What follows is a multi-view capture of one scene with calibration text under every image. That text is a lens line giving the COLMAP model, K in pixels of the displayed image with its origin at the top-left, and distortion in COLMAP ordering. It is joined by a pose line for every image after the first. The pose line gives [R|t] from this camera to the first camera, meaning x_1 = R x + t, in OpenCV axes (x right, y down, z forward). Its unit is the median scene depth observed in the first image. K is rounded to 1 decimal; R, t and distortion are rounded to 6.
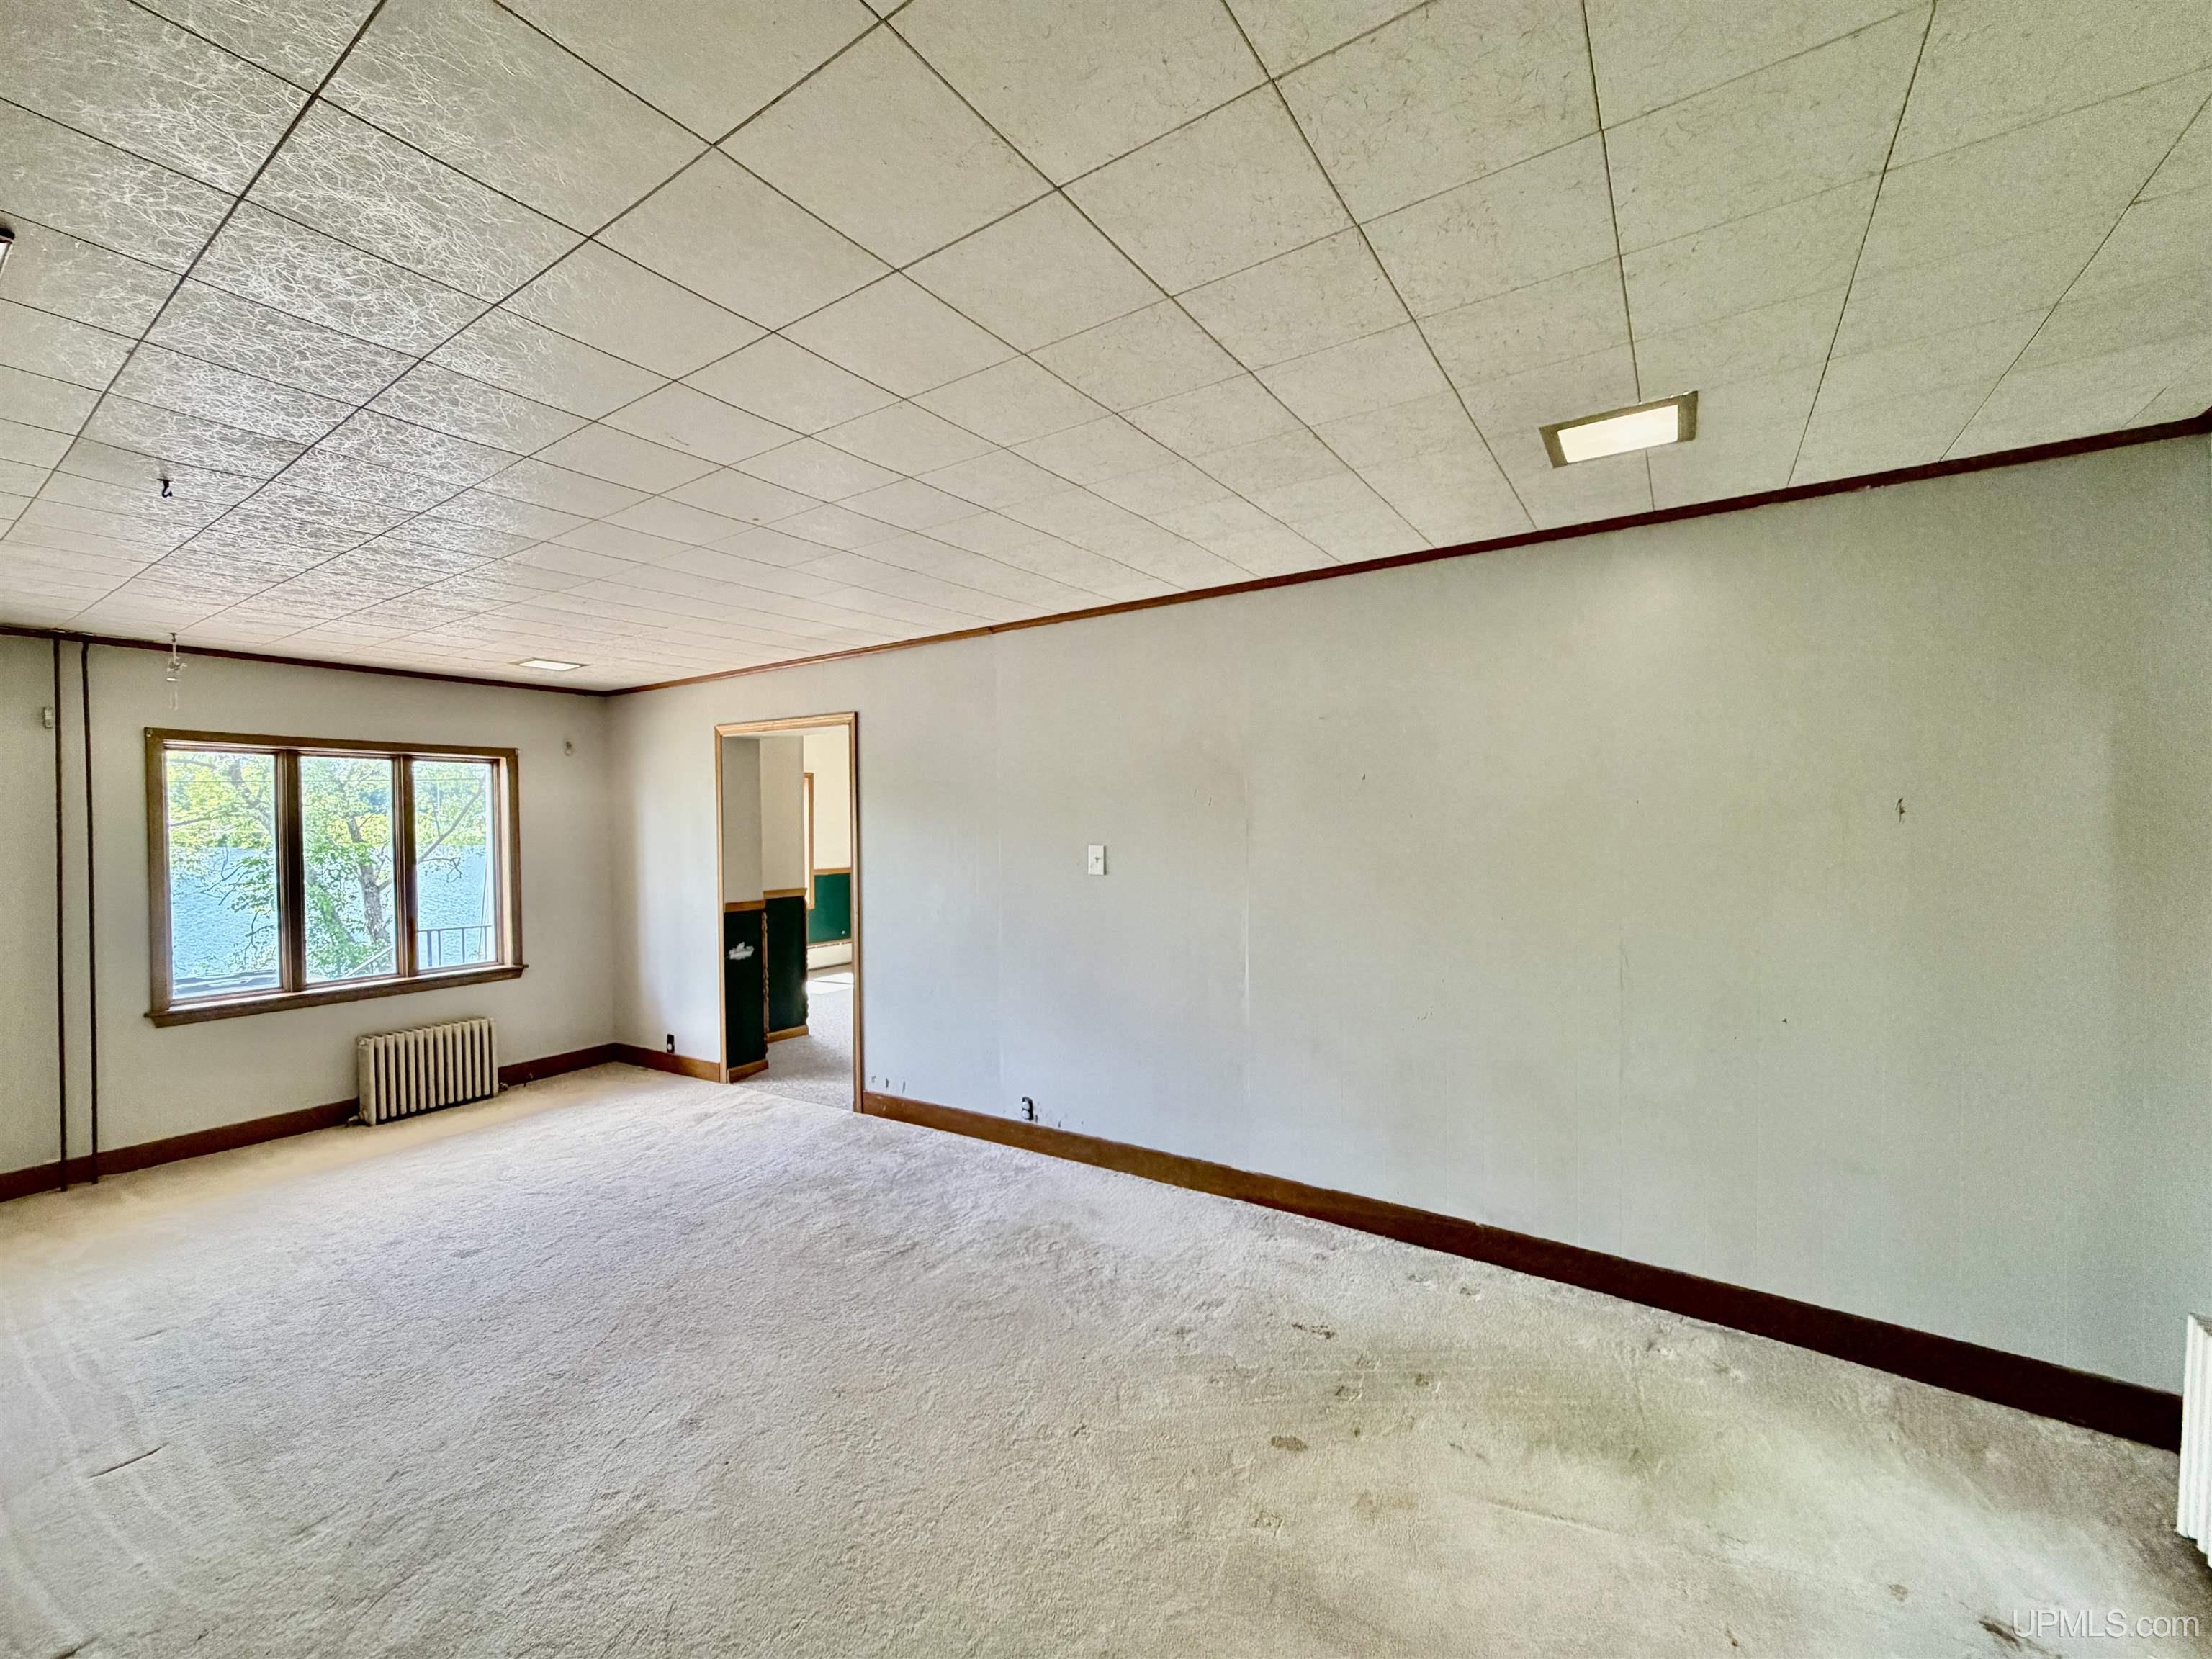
lens RADIAL K [[876.9, 0, 1104.2], [0, 876.9, 828.5], [0, 0, 1]] dist [0.001050, -0.000213]
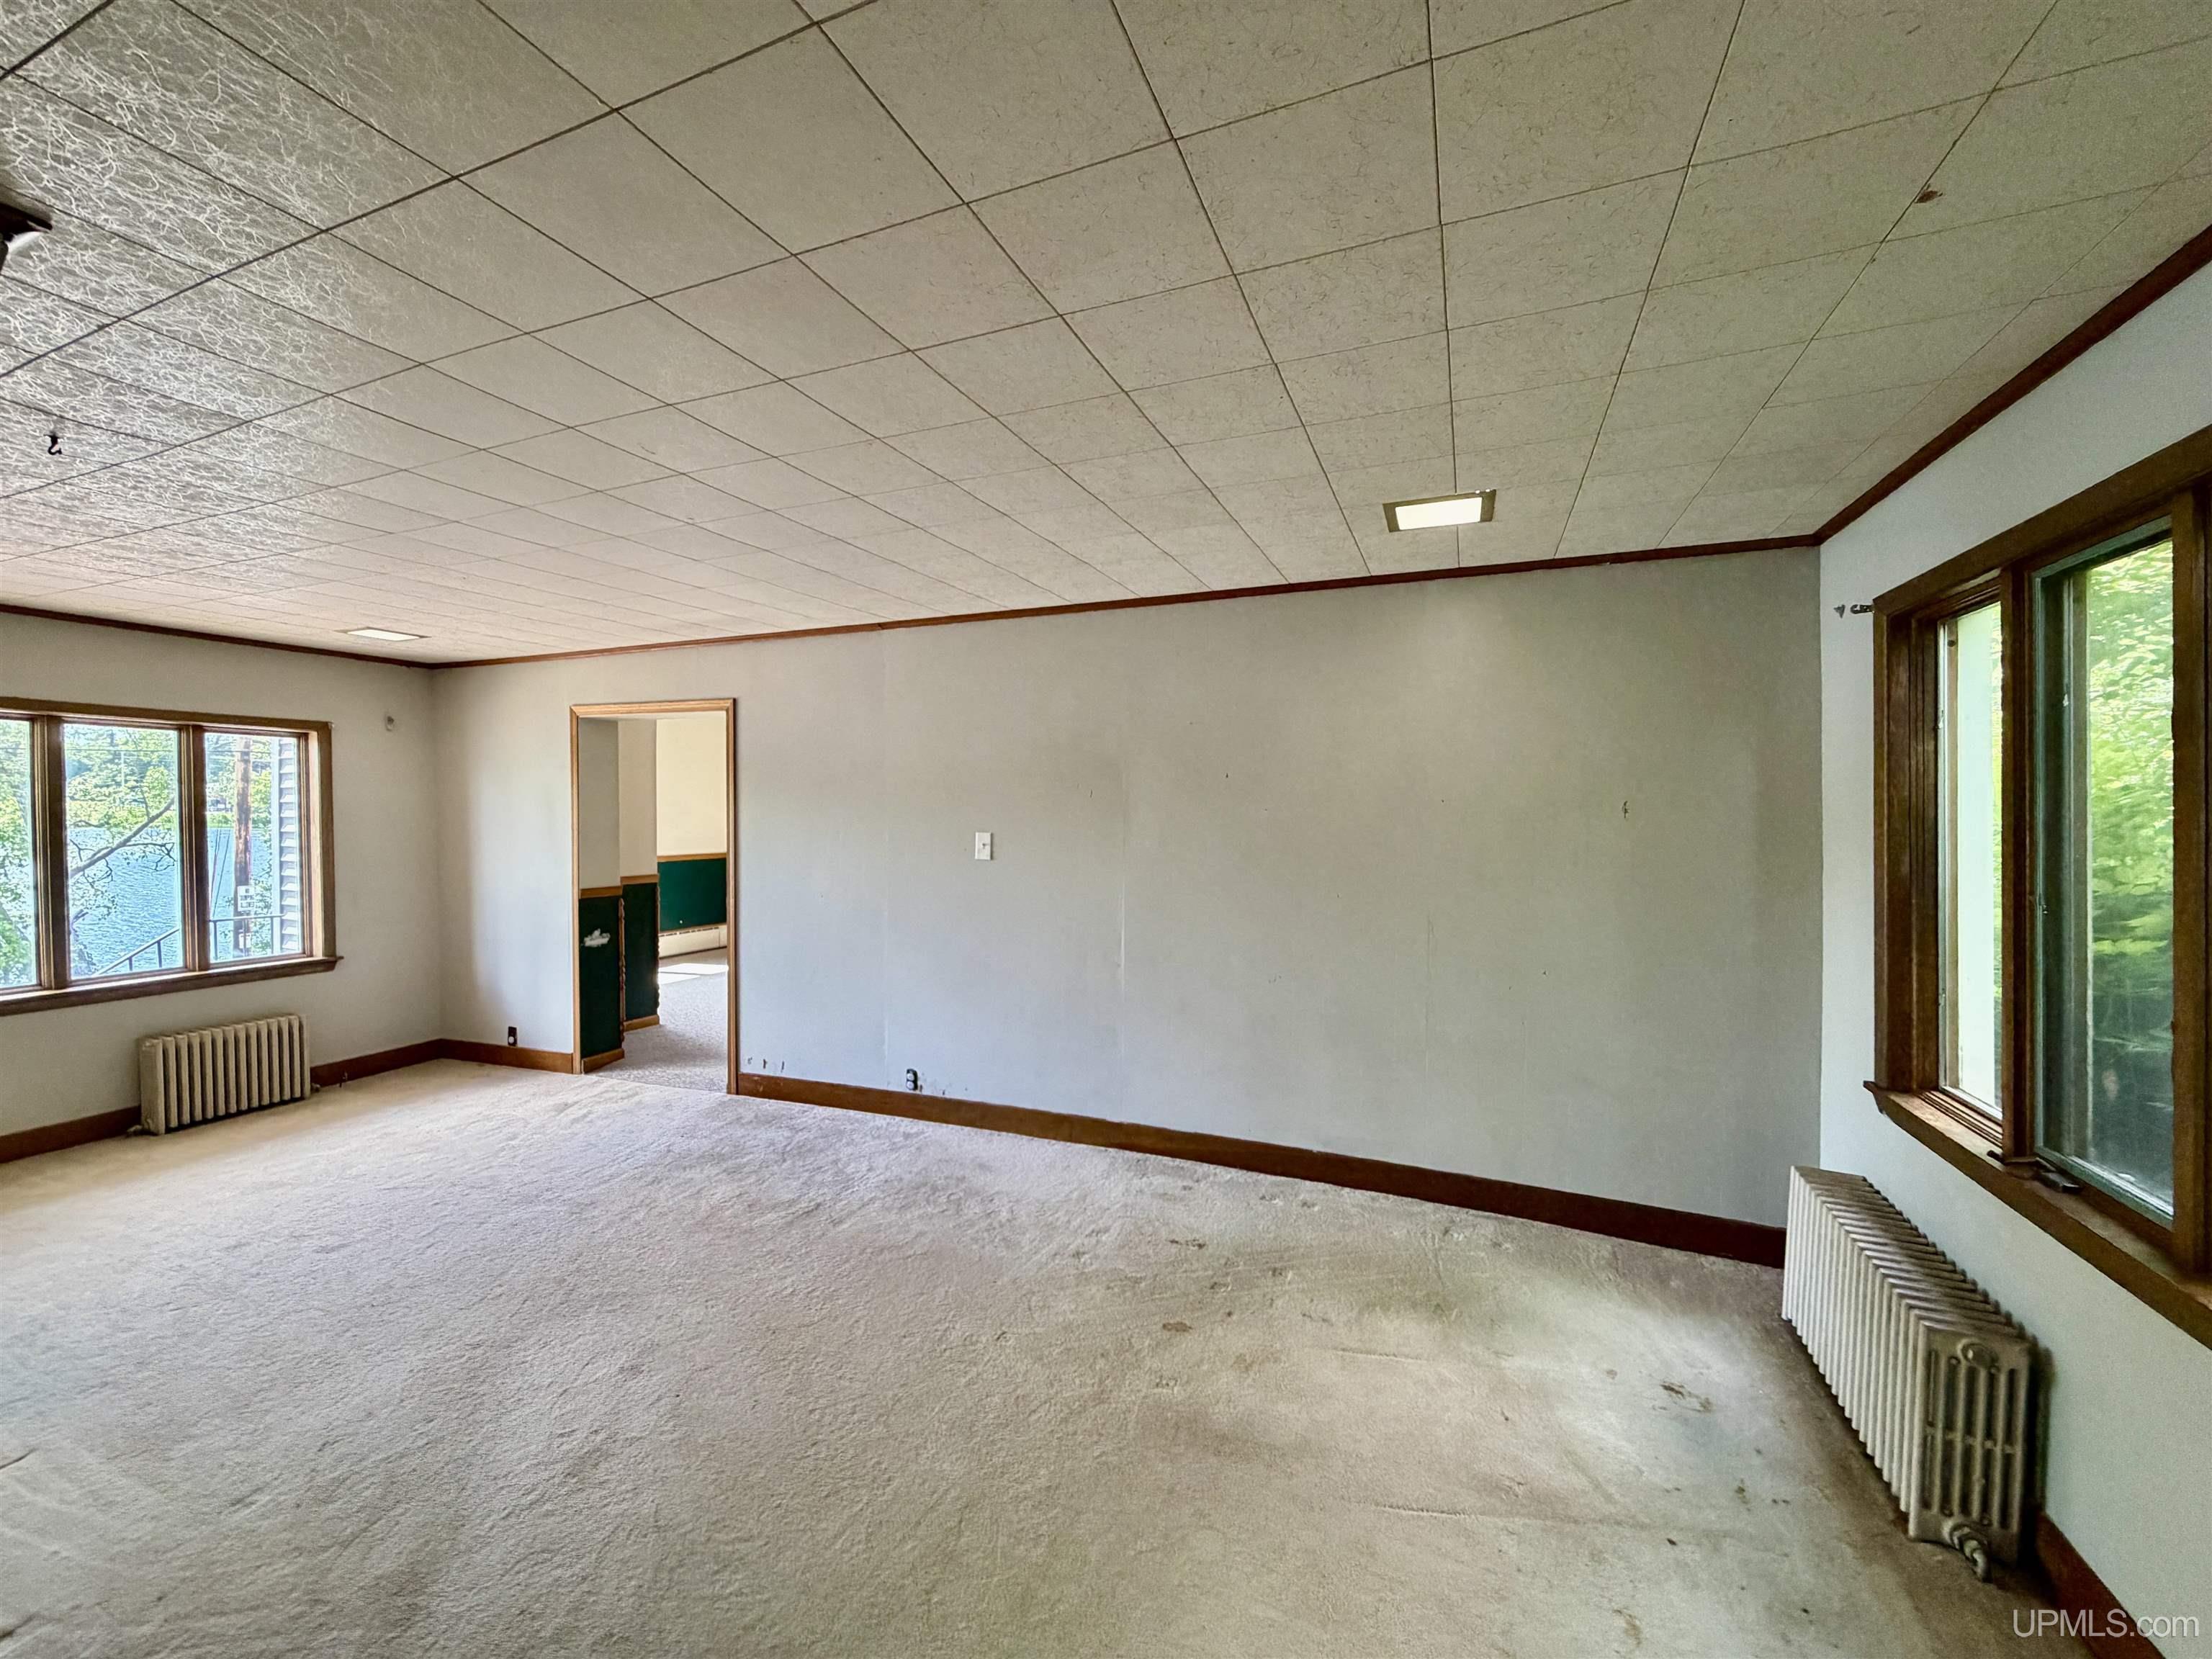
lens RADIAL K [[876.9, 0, 1102.1], [0, 876.9, 828.3], [0, 0, 1]] dist [0.001050, -0.000213]
pose [[0.981014, 0.011276, 0.193611, -0.113028], [-0.013175, 0.999877, 0.008519, 0.003958], [-0.193491, -0.010908, 0.981041, -0.135173]]
